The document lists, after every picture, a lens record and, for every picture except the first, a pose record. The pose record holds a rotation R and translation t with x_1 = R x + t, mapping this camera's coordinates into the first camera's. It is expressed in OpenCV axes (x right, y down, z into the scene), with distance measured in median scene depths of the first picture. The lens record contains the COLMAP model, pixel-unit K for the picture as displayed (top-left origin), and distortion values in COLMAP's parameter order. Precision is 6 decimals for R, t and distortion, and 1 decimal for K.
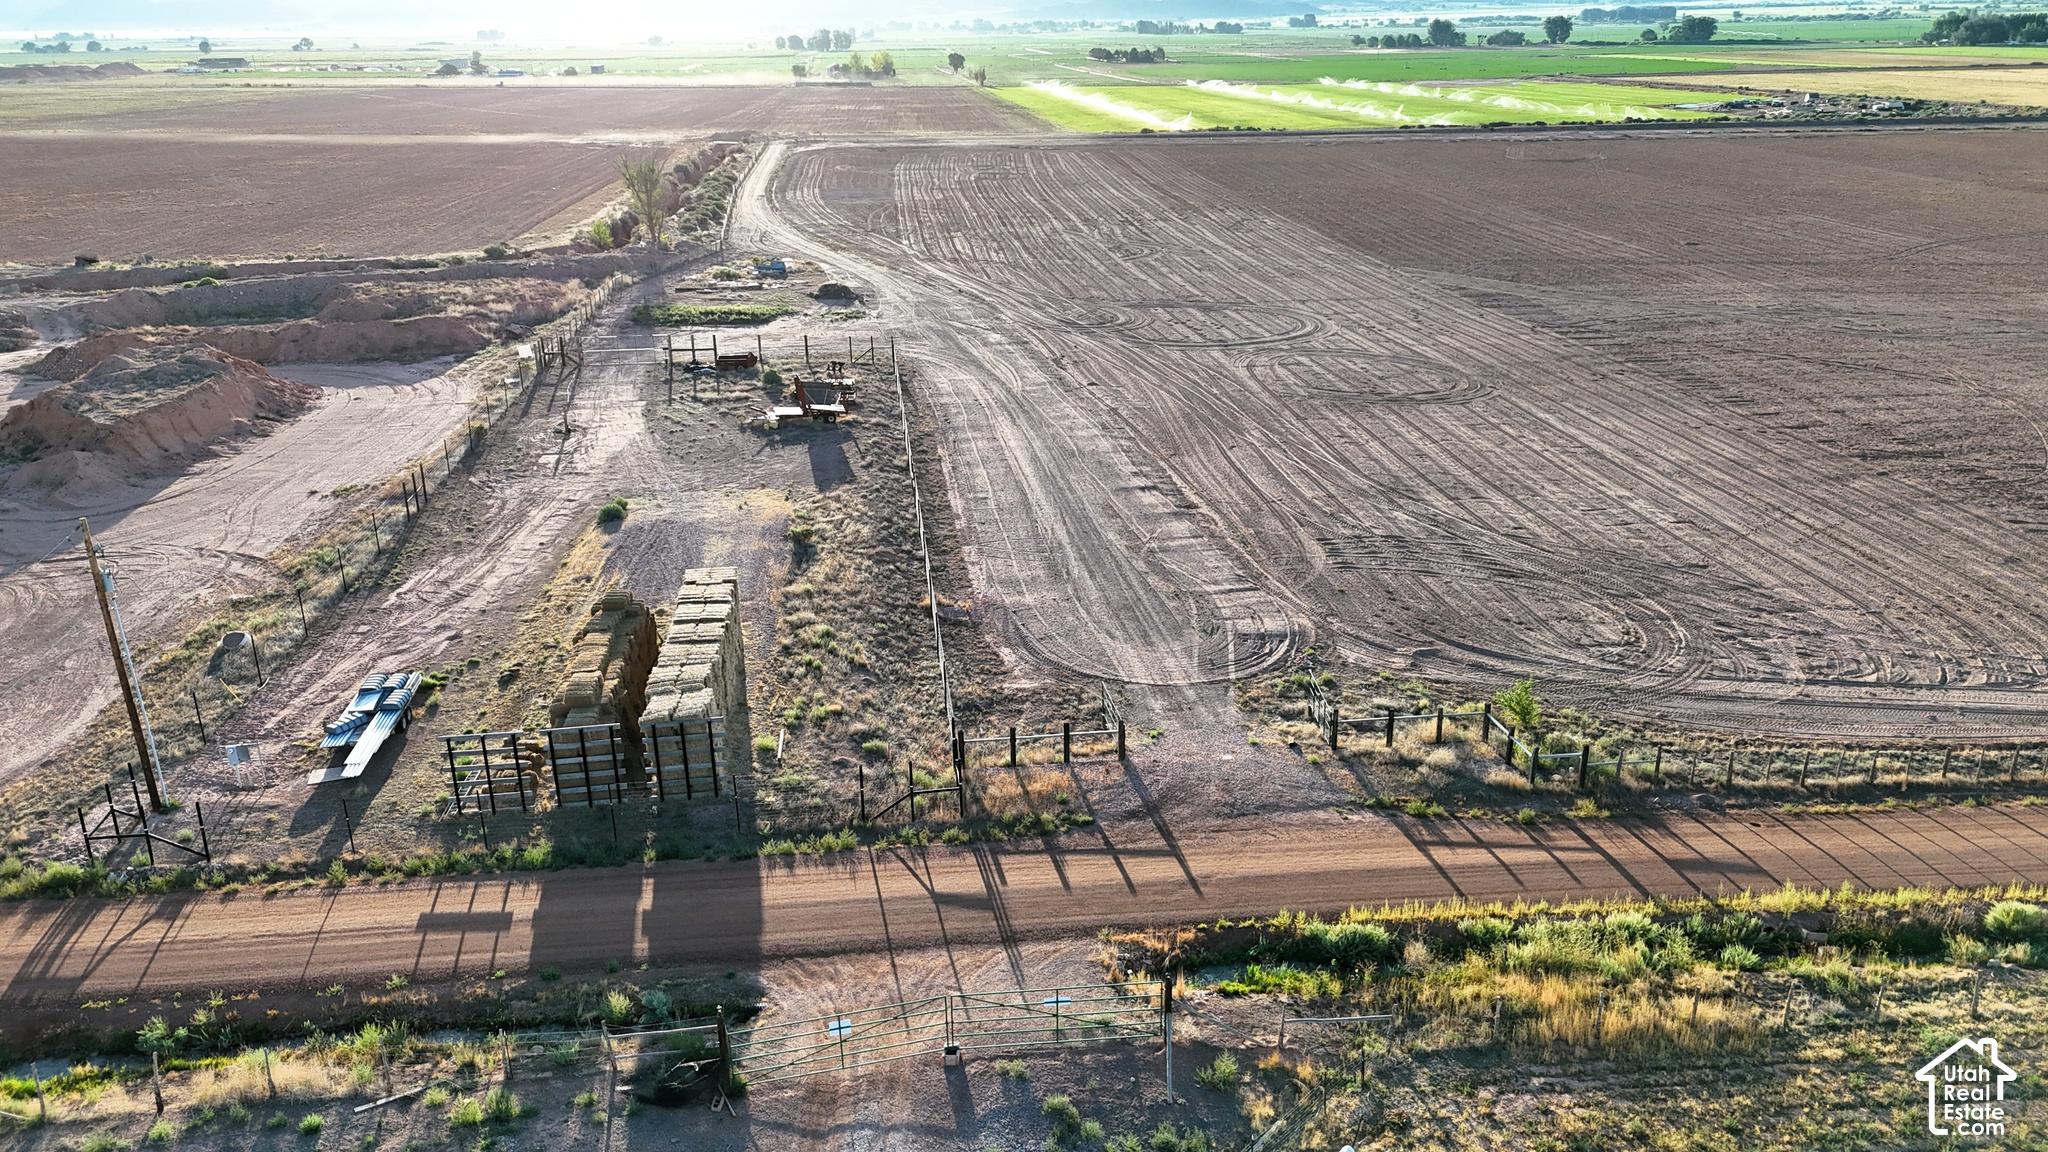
lens RADIAL K [[1503.9, 0, 1024.0], [0, 1503.9, 576.0], [0, 0, 1]] dist [0.067779, -0.050044]
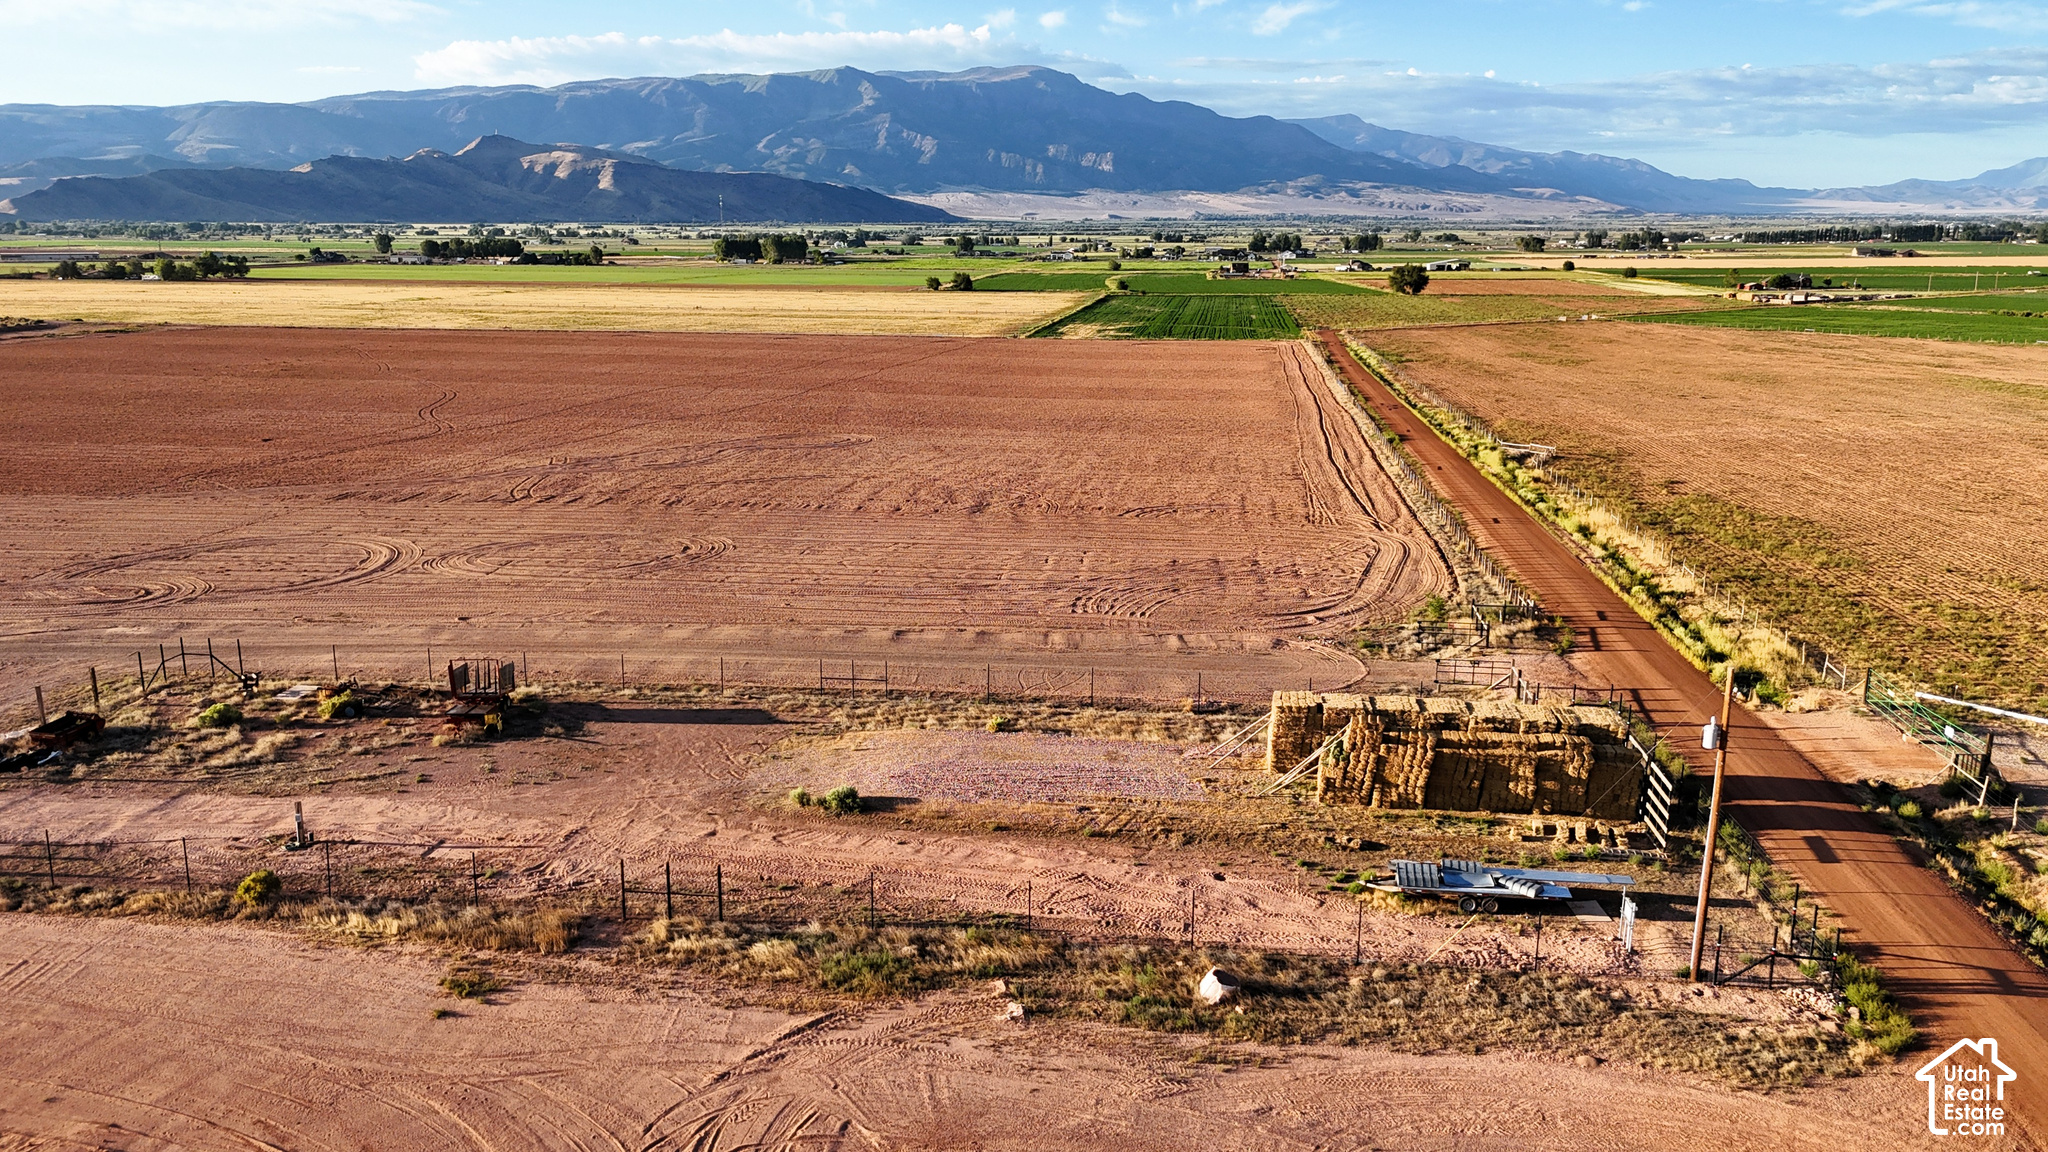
lens RADIAL K [[1503.9, 0, 1024.0], [0, 1503.9, 576.0], [0, 0, 1]] dist [0.067779, -0.050044]
pose [[0.250359, -0.209901, 0.945125, -1.042742], [0.334069, 0.934987, 0.119156, -0.228775], [-0.908690, 0.285905, 0.304204, 0.705690]]
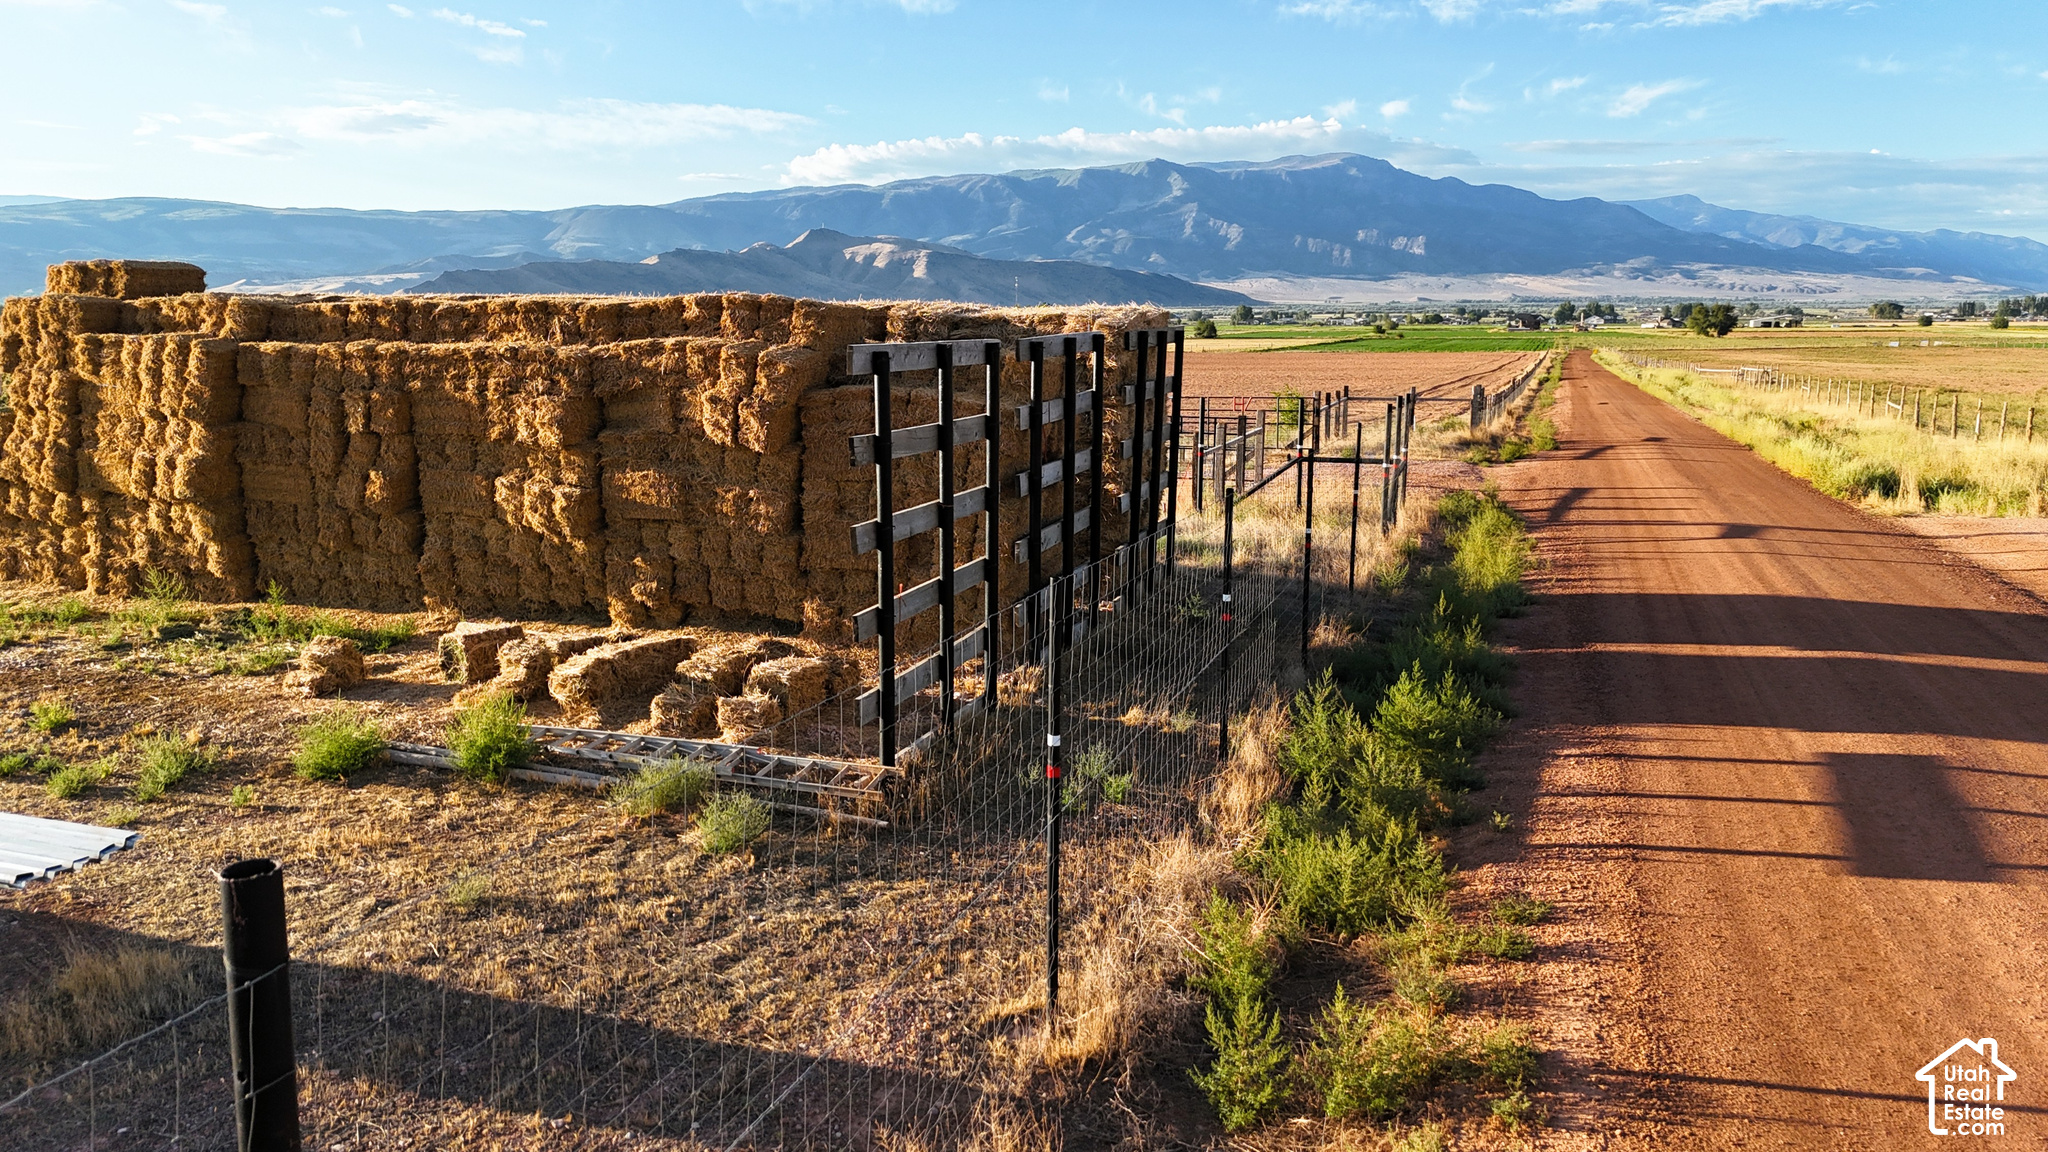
lens RADIAL K [[1503.9, 0, 1024.0], [0, 1503.9, 576.0], [0, 0, 1]] dist [0.067779, -0.050044]
pose [[0.436061, -0.145824, 0.888024, -0.366190], [0.311407, 0.950272, 0.003130, 0.093482], [-0.844320, 0.275172, 0.459787, 0.607763]]
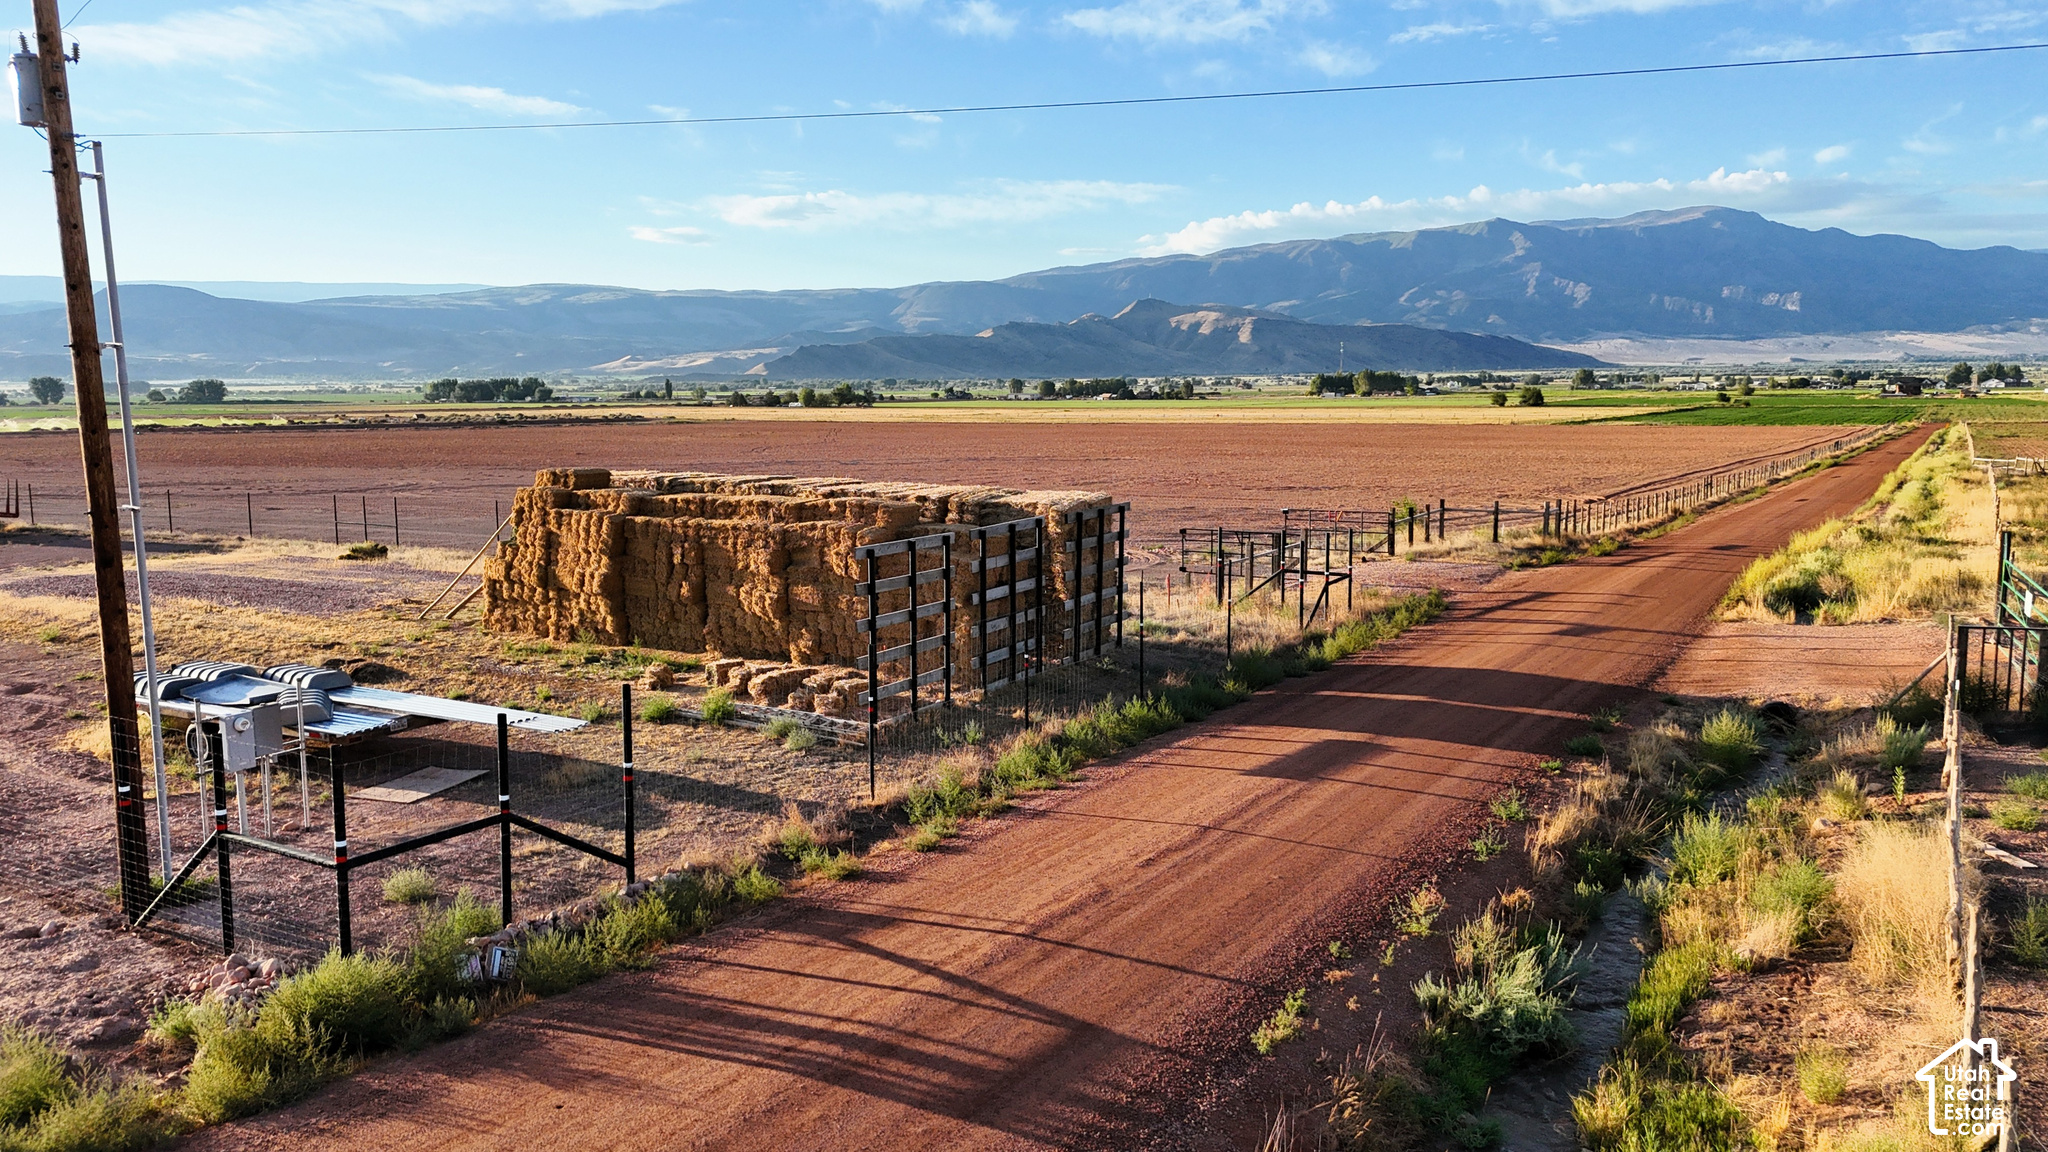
lens RADIAL K [[1498.2, 0, 1024.0], [0, 1498.2, 576.0], [0, 0, 1]] dist [0.124404, -0.194870]
pose [[0.615812, -0.096565, 0.781953, -0.477375], [0.276764, 0.955727, -0.099935, 0.116793], [-0.737684, 0.277957, 0.615274, 0.459786]]
